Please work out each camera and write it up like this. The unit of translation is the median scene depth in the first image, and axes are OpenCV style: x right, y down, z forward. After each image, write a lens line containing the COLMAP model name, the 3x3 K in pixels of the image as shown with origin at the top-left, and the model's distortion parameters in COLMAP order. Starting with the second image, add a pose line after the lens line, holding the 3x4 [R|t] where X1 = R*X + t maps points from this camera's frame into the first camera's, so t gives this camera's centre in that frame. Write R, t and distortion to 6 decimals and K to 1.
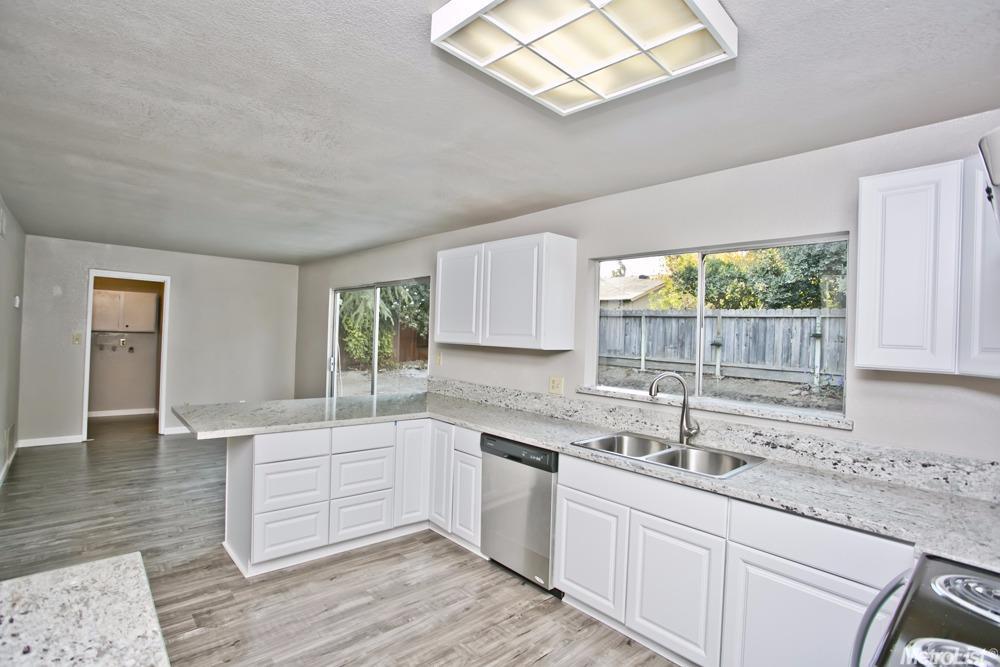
lens RADIAL K [[458.6, 0, 474.7], [0, 458.6, 335.2], [0, 0, 1]] dist [-0.052520, 0.019422]
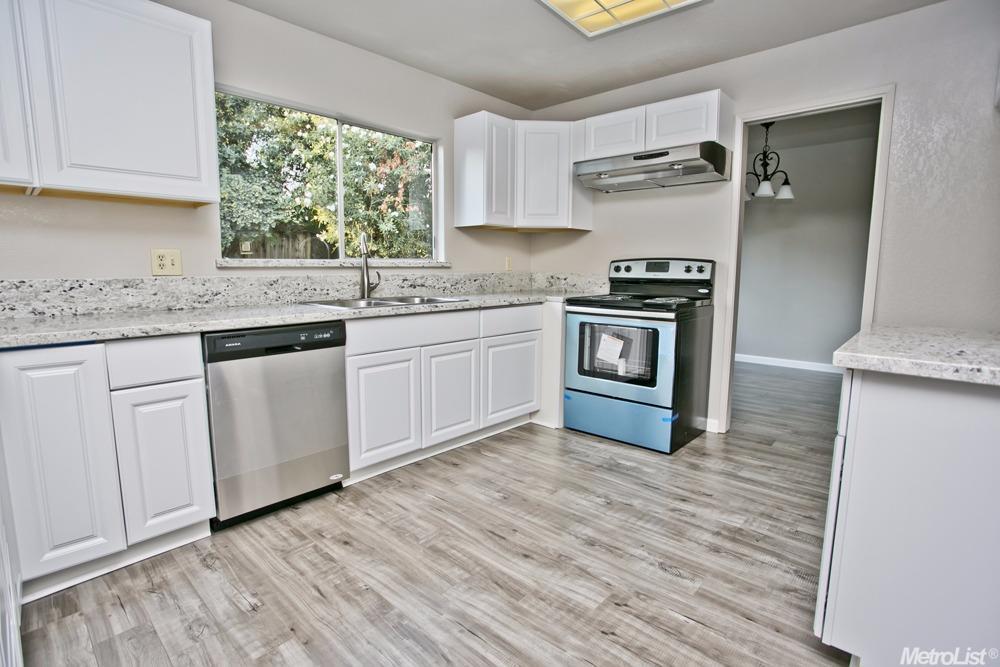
lens RADIAL K [[486.4, 0, 490.1], [0, 486.4, 331.8], [0, 0, 1]] dist [-0.079970, 0.033942]
pose [[-0.094703, -0.161081, 0.982387, -0.578738], [-0.010350, 0.986928, 0.160828, 0.099615], [-0.995452, 0.005063, -0.095132, 0.636257]]
